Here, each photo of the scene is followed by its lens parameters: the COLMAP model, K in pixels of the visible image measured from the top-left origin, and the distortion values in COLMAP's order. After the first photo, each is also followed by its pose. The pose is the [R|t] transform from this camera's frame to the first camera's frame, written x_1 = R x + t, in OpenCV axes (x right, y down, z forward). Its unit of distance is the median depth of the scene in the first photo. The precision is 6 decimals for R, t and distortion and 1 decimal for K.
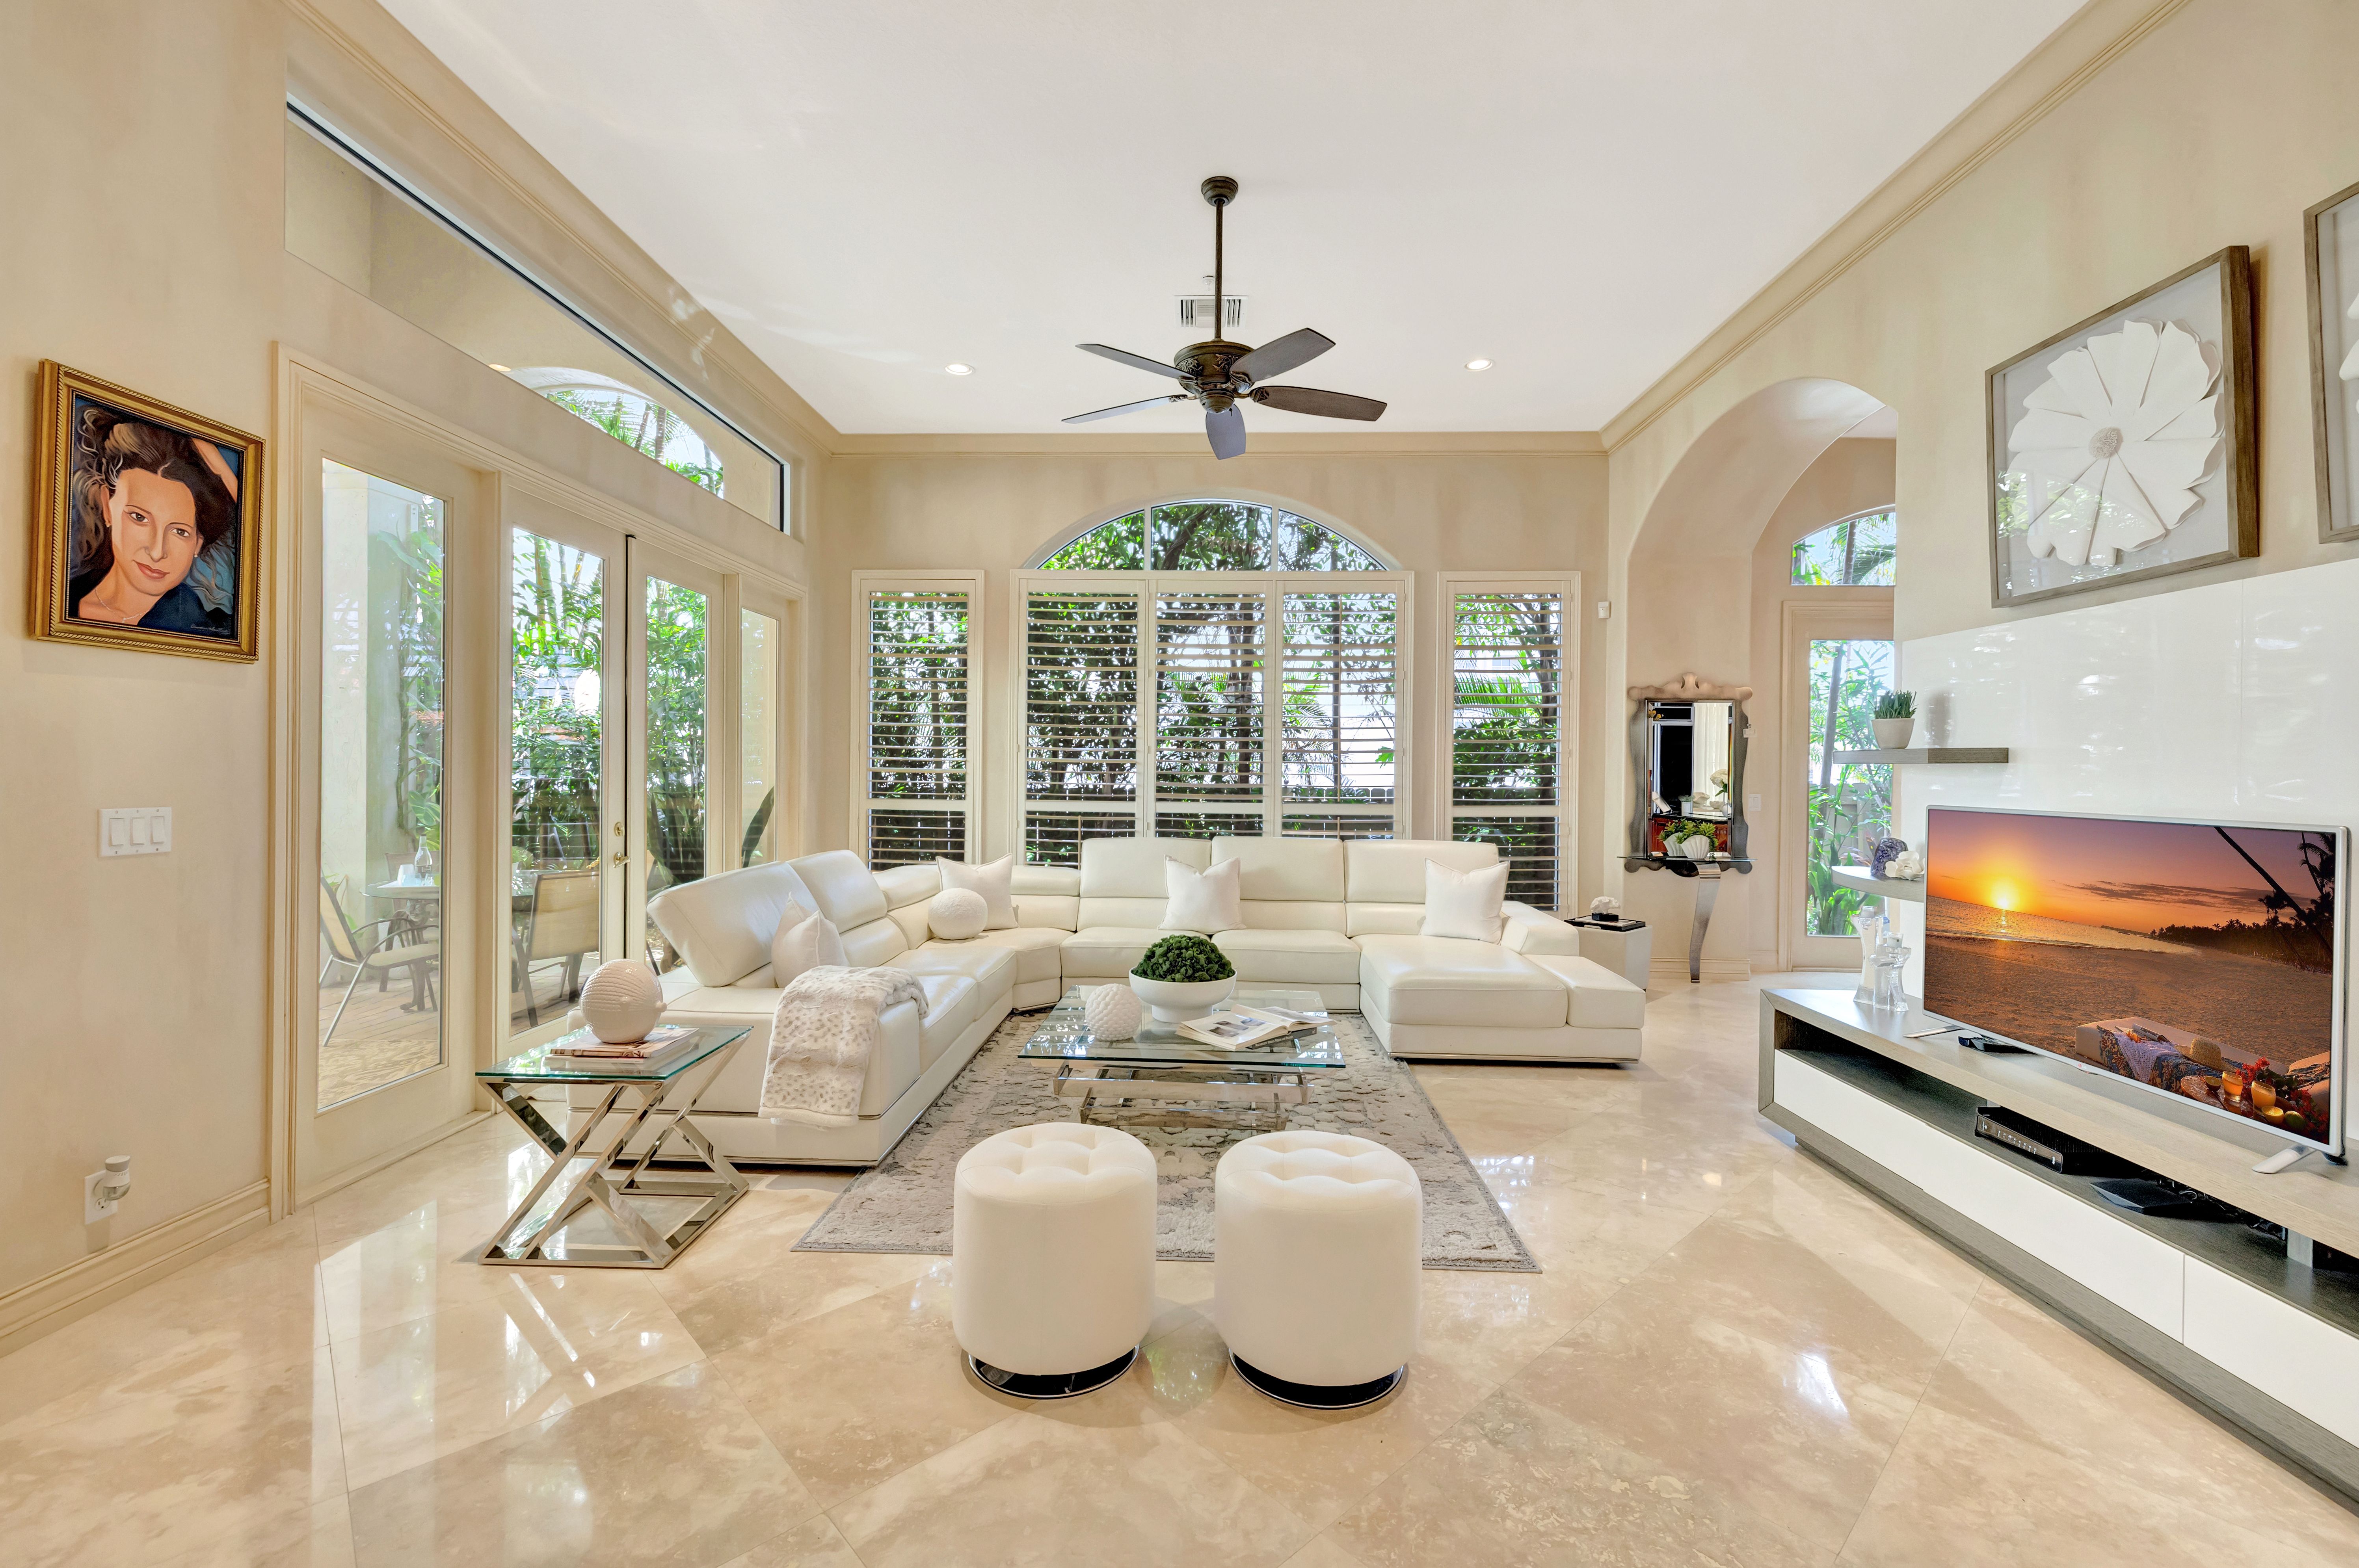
lens RADIAL K [[991.0, 0, 1175.4], [0, 991.0, 769.1], [0, 0, 1]] dist [0.000420, 0.000067]
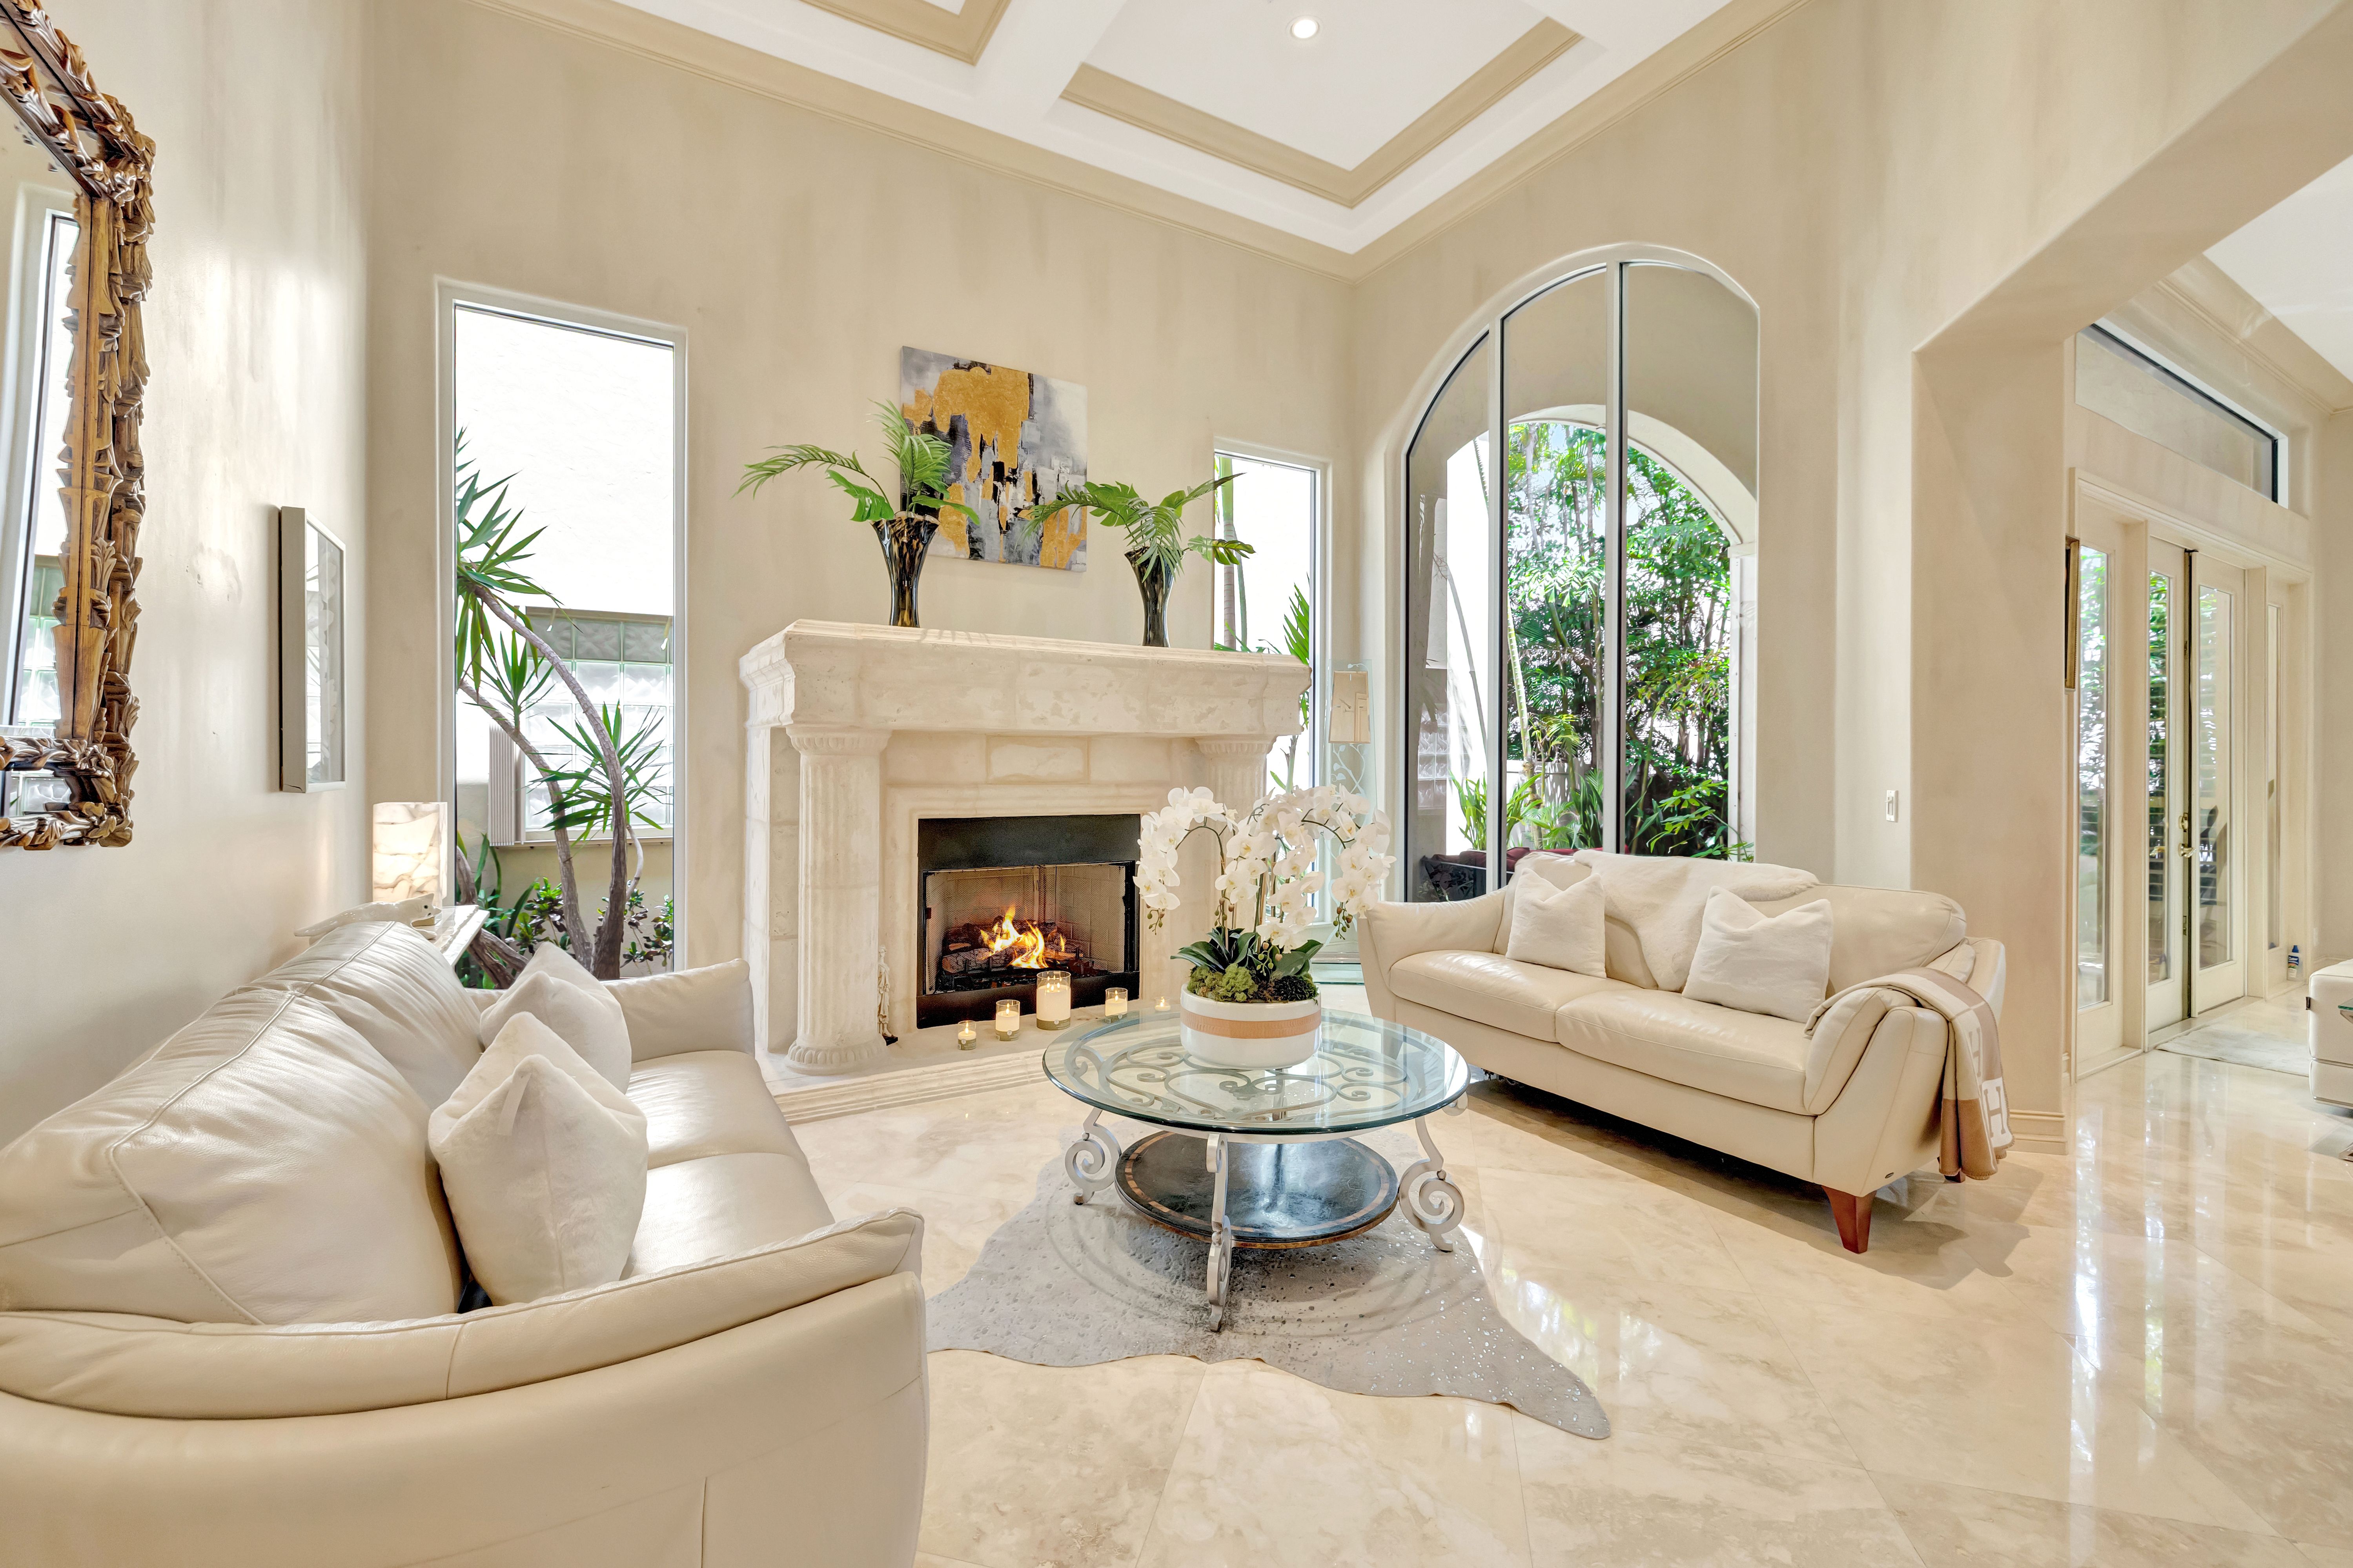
lens RADIAL K [[985.7, 0, 1161.9], [0, 985.7, 766.6], [0, 0, 1]] dist [-0.001697, -0.000105]
pose [[0.535143, -0.006337, -0.844738, -0.210748], [0.002249, 0.999979, -0.006076, 0.002678], [0.844758, 0.001352, 0.535146, -0.444154]]
